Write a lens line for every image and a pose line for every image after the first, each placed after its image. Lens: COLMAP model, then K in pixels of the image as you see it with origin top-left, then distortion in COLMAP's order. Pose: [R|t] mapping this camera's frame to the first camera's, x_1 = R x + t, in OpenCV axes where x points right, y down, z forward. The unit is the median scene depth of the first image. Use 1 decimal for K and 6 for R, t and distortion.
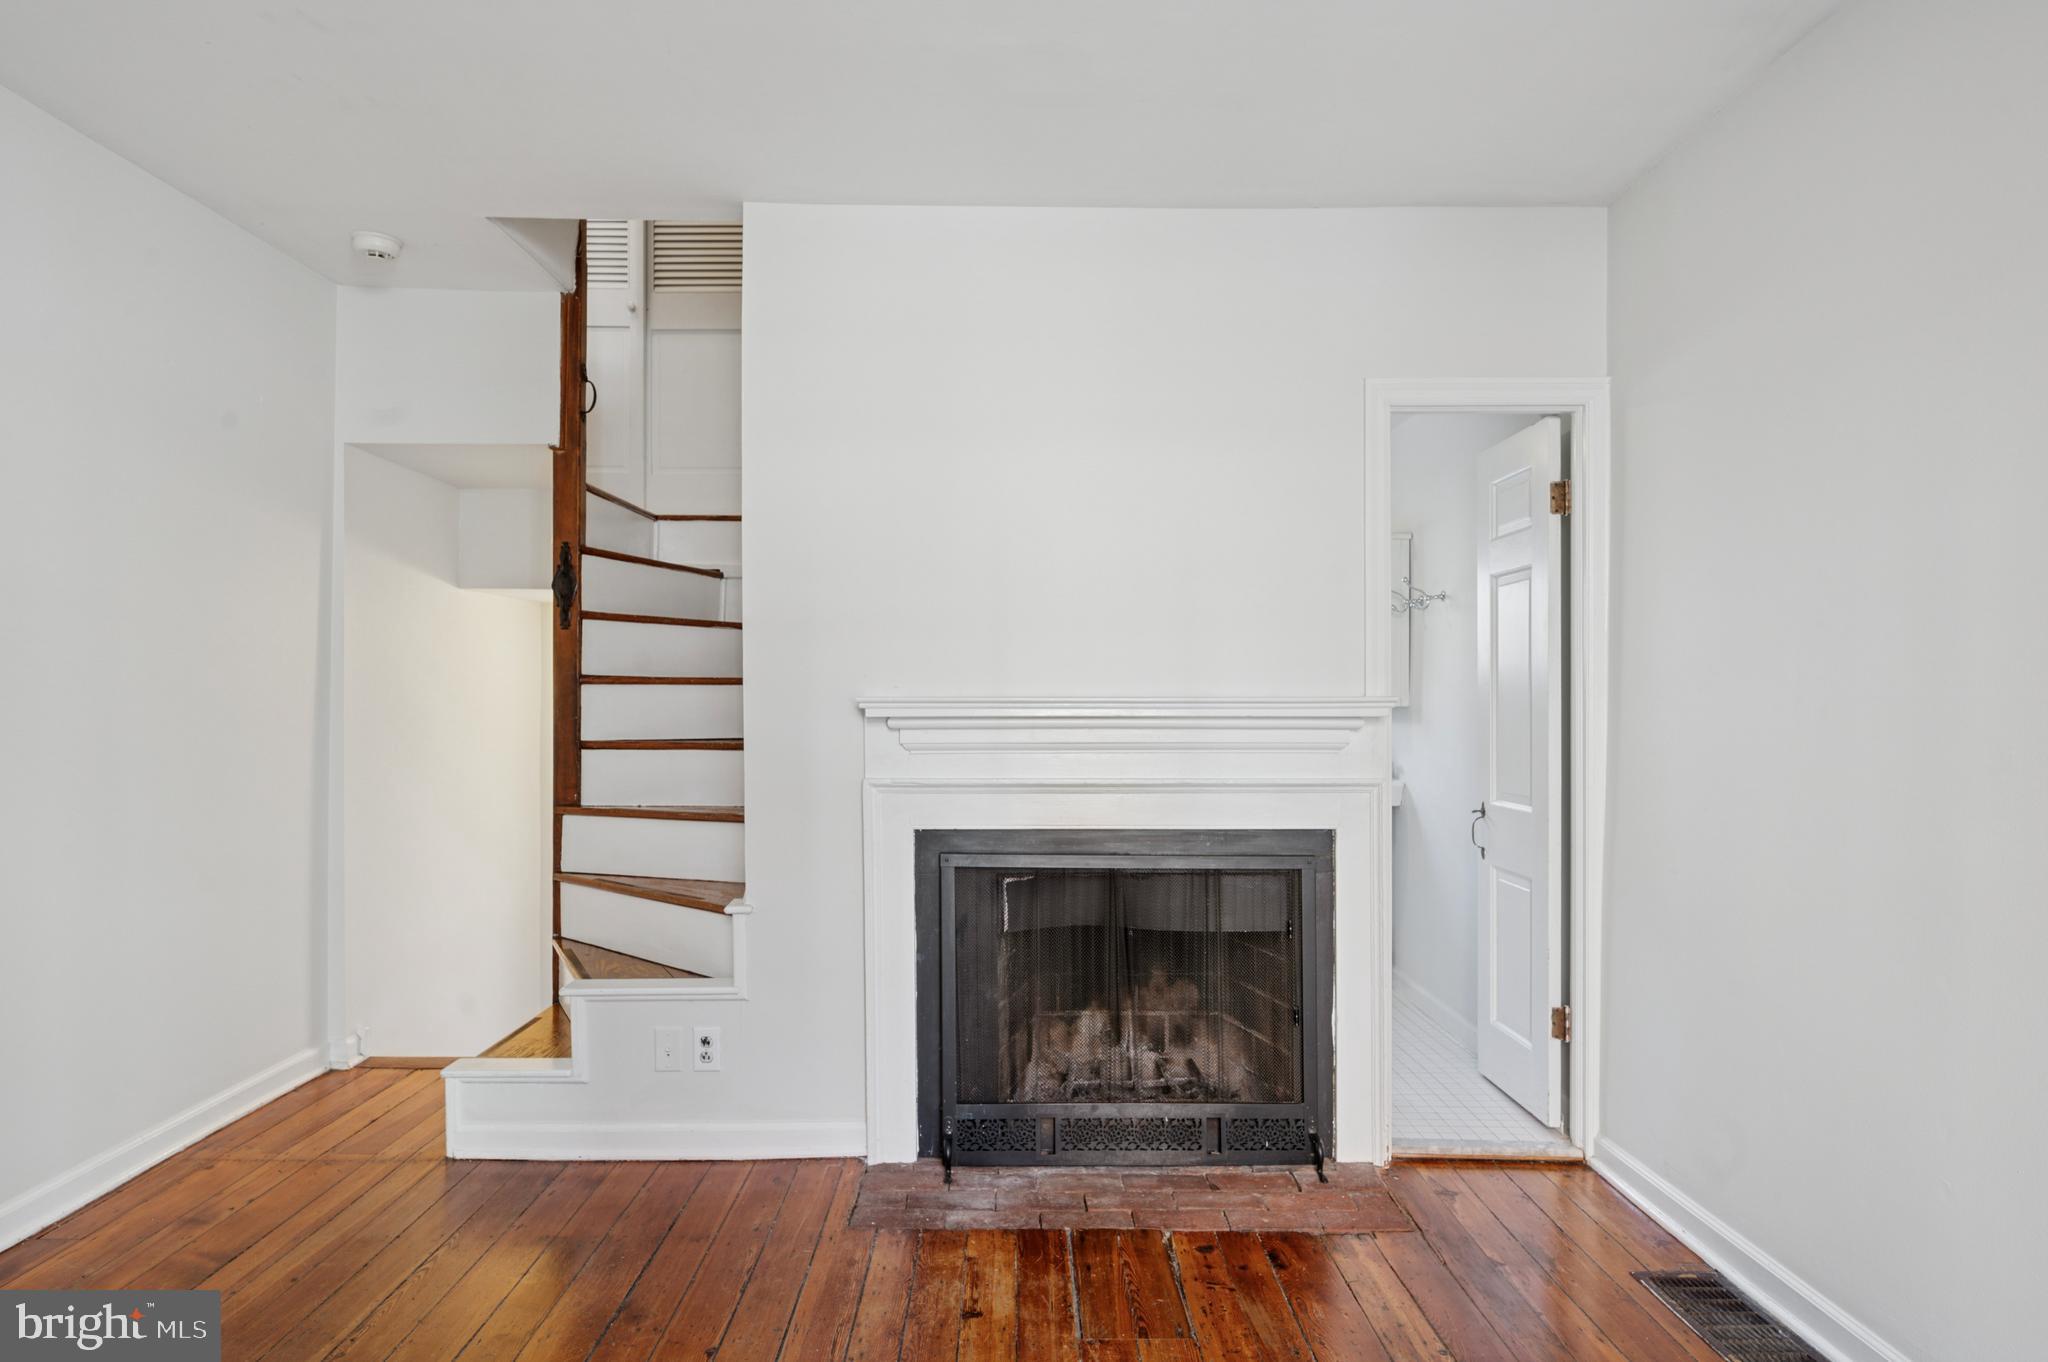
lens RADIAL K [[1214.0, 0, 1017.4], [0, 1214.0, 693.7], [0, 0, 1]] dist [-0.003115, -0.000244]
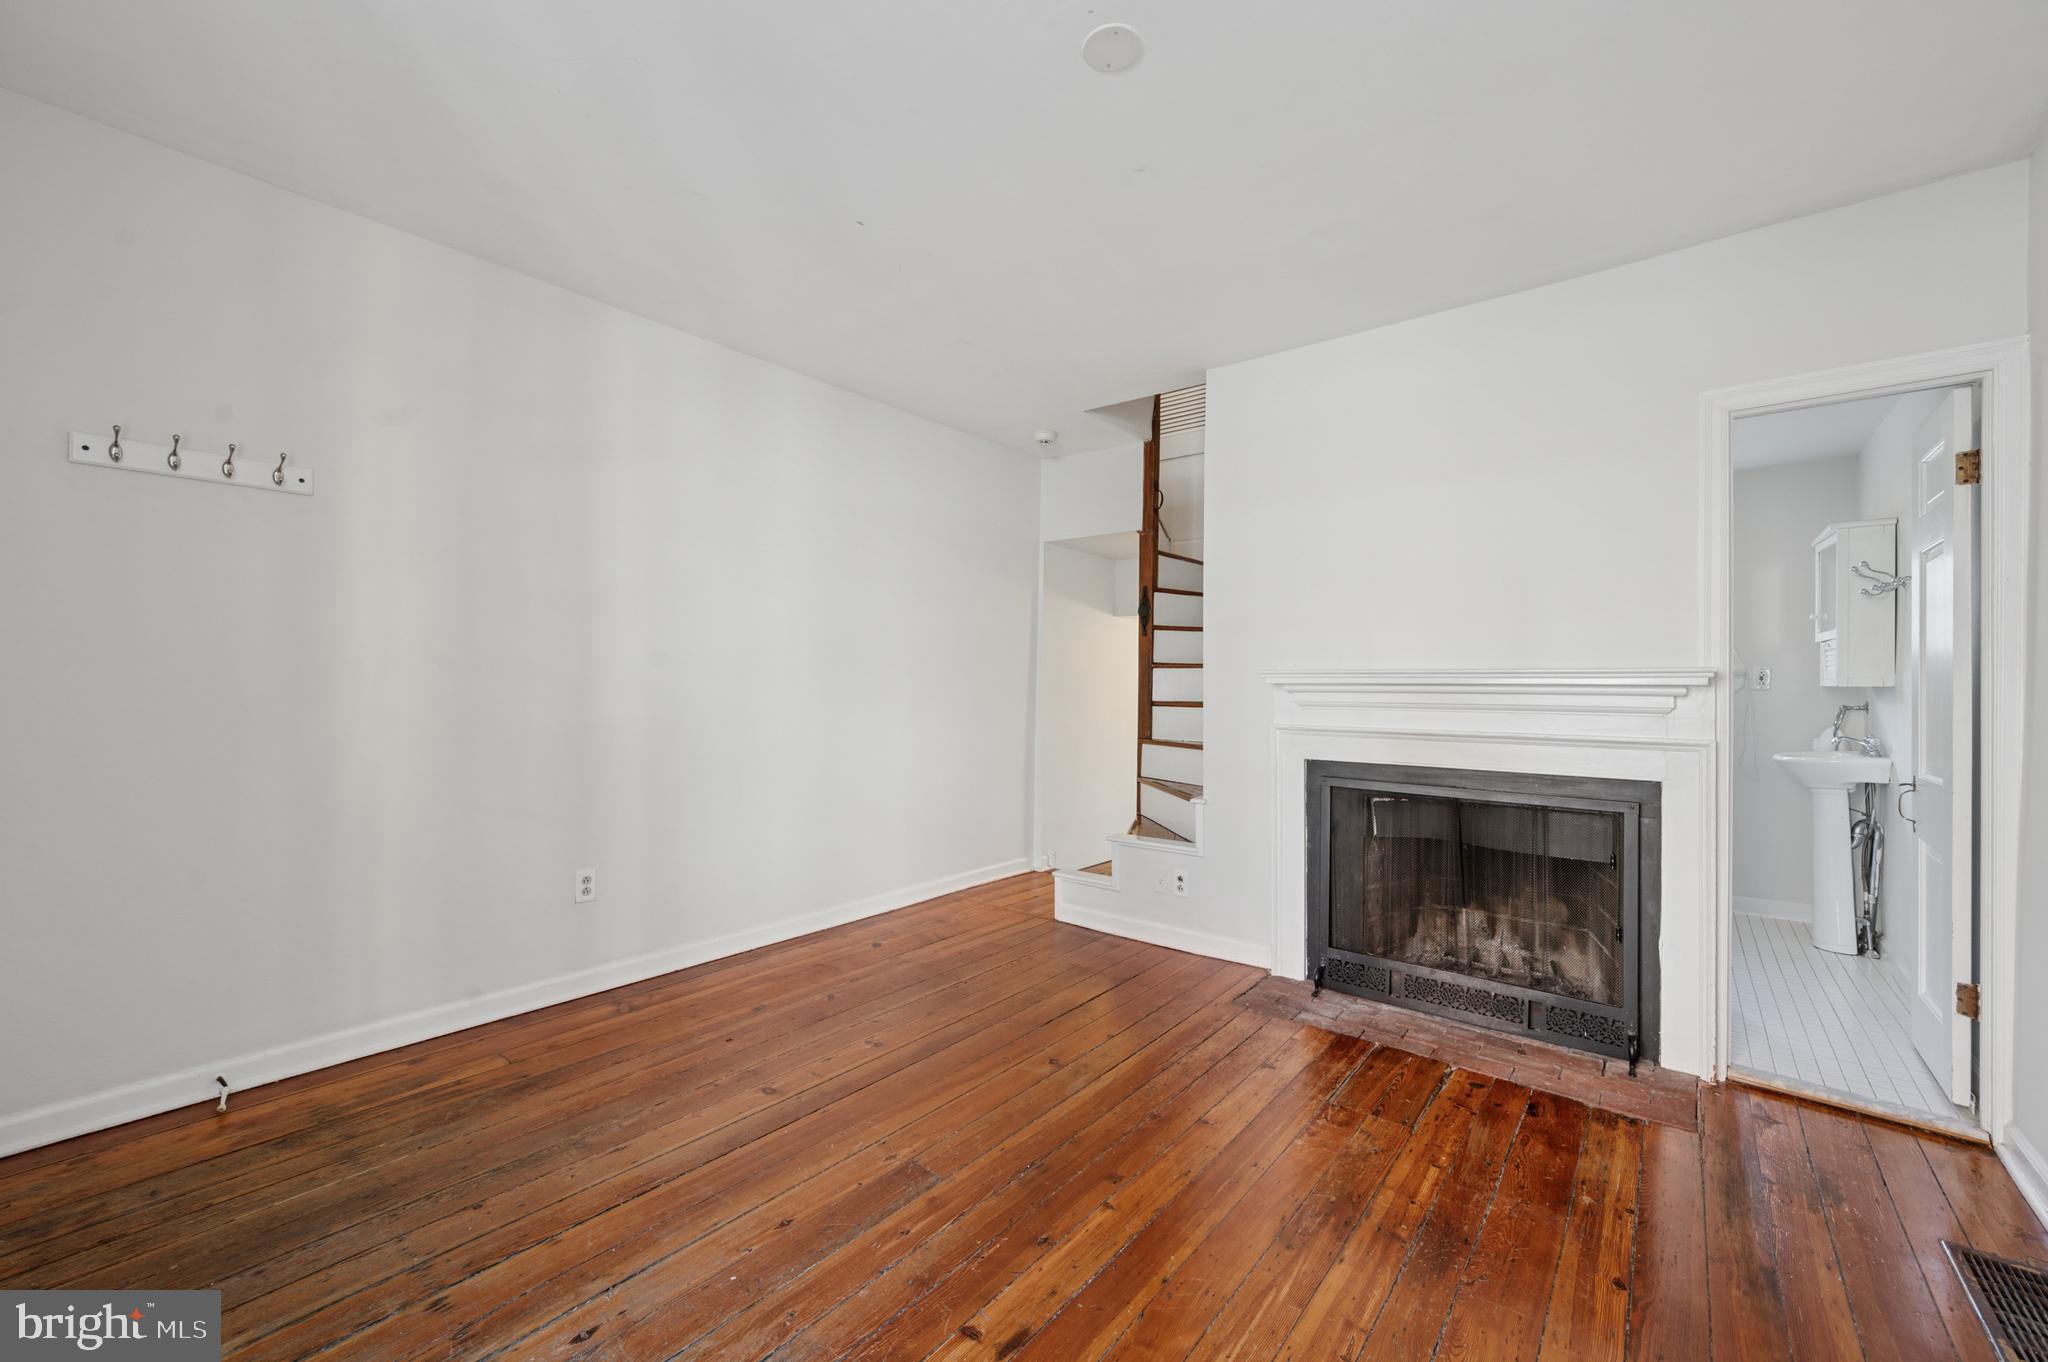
lens RADIAL K [[810.4, 0, 1024.0], [0, 810.4, 681.0], [0, 0, 1]] dist [0.000174, -0.000028]
pose [[0.771703, 0.002096, -0.635980, 0.284199], [-0.007779, 0.999951, -0.006143, 0.023779], [0.635936, 0.009688, 0.771681, 0.003334]]
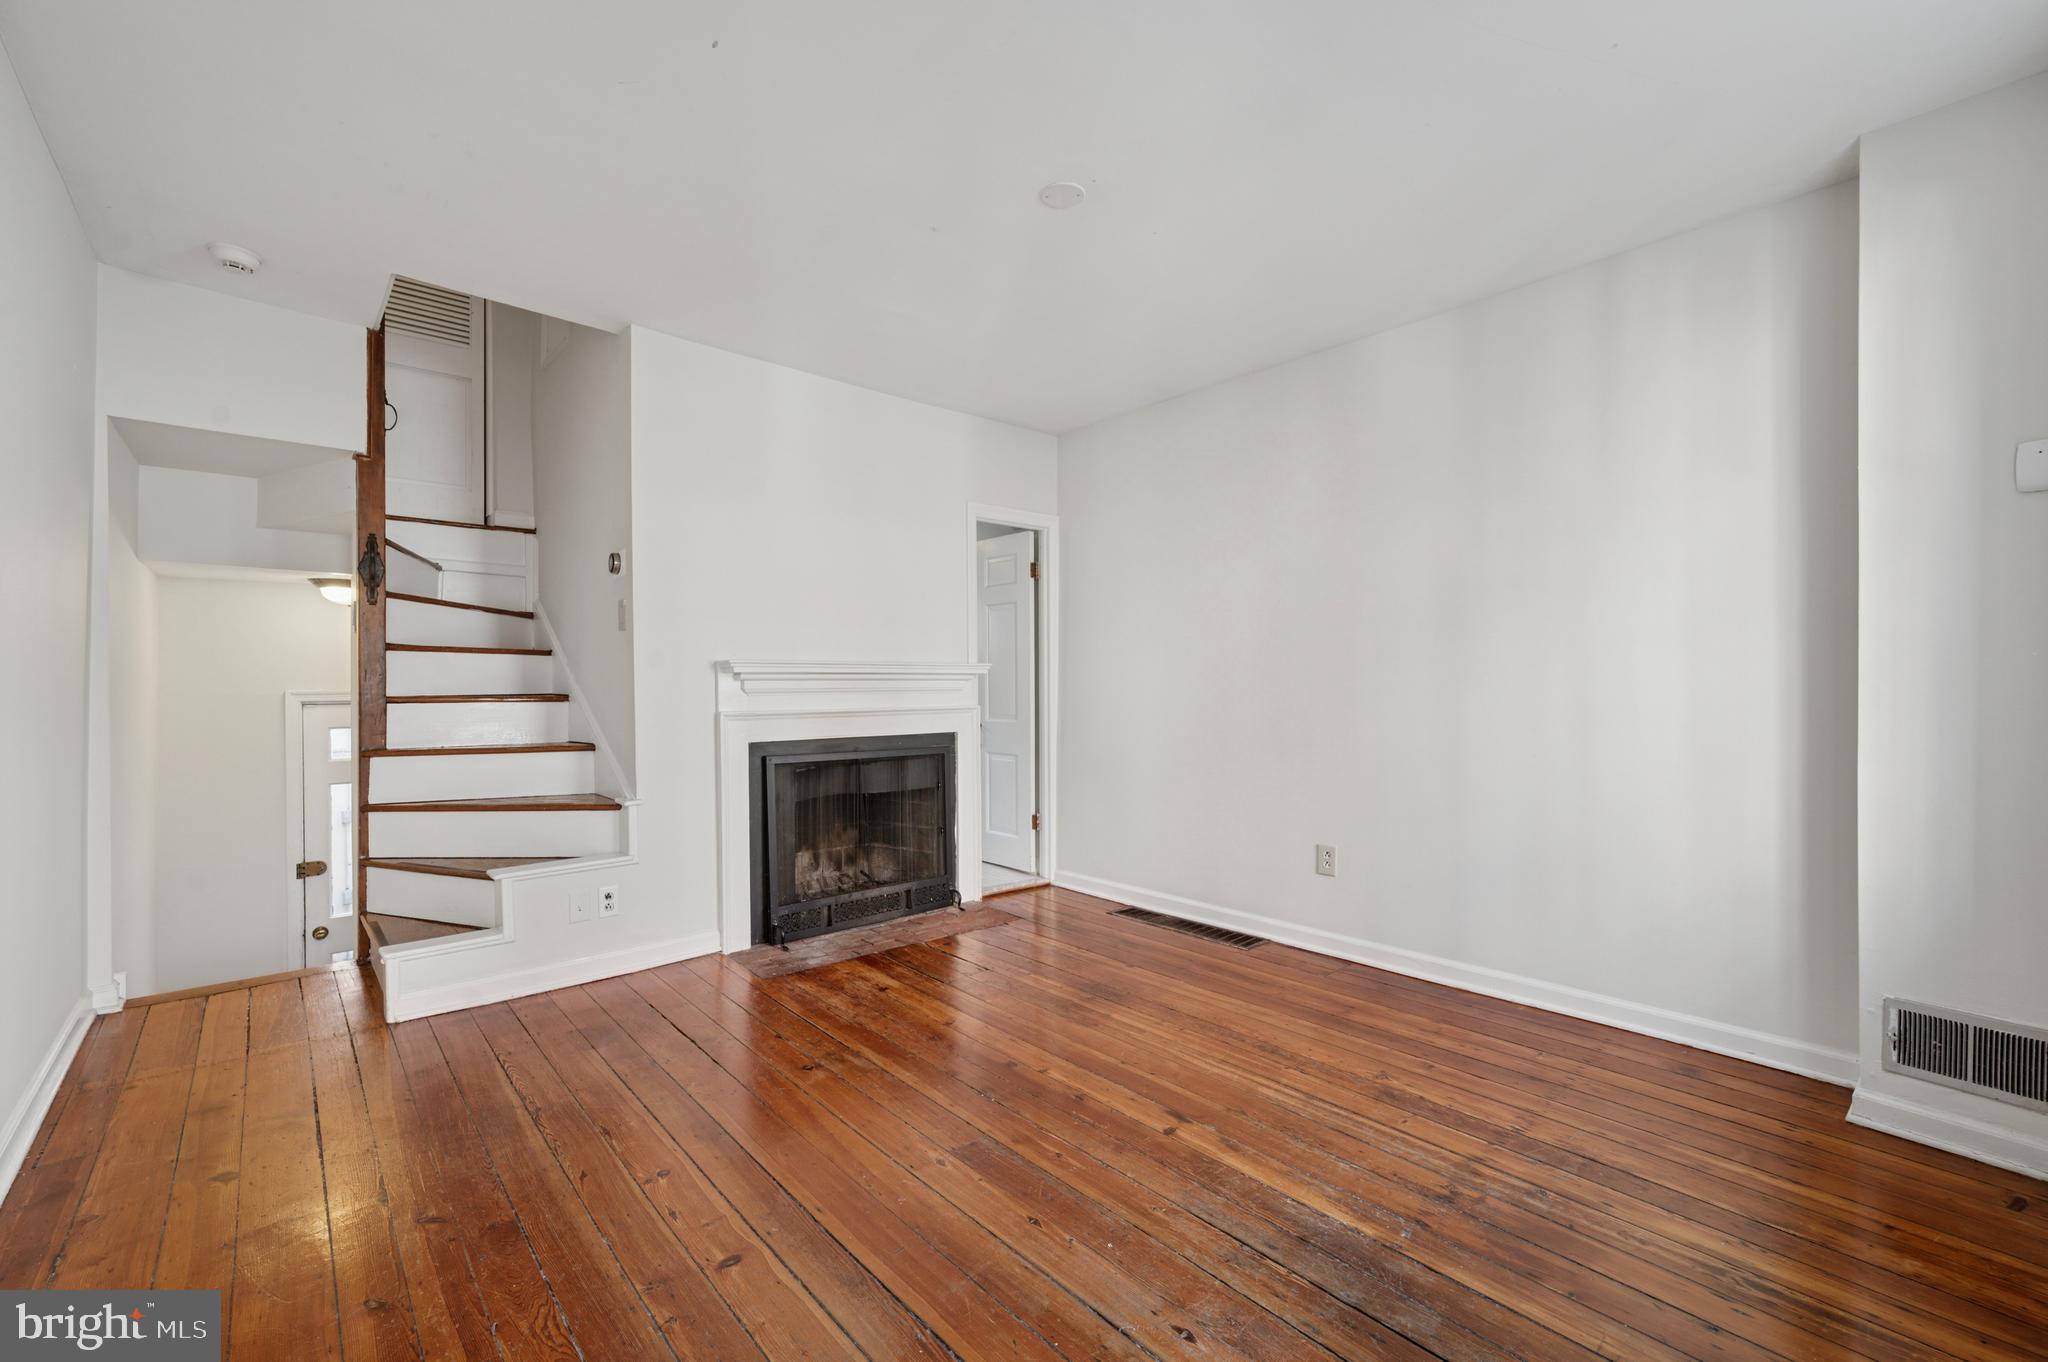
lens RADIAL K [[852.2, 0, 1022.8], [0, 852.2, 678.3], [0, 0, 1]] dist [0.002587, 0.000313]
pose [[0.750776, 0.000739, 0.660556, -0.558860], [0.001170, 0.999996, -0.002448, 0.029203], [-0.660555, 0.002611, 0.750773, -0.093172]]
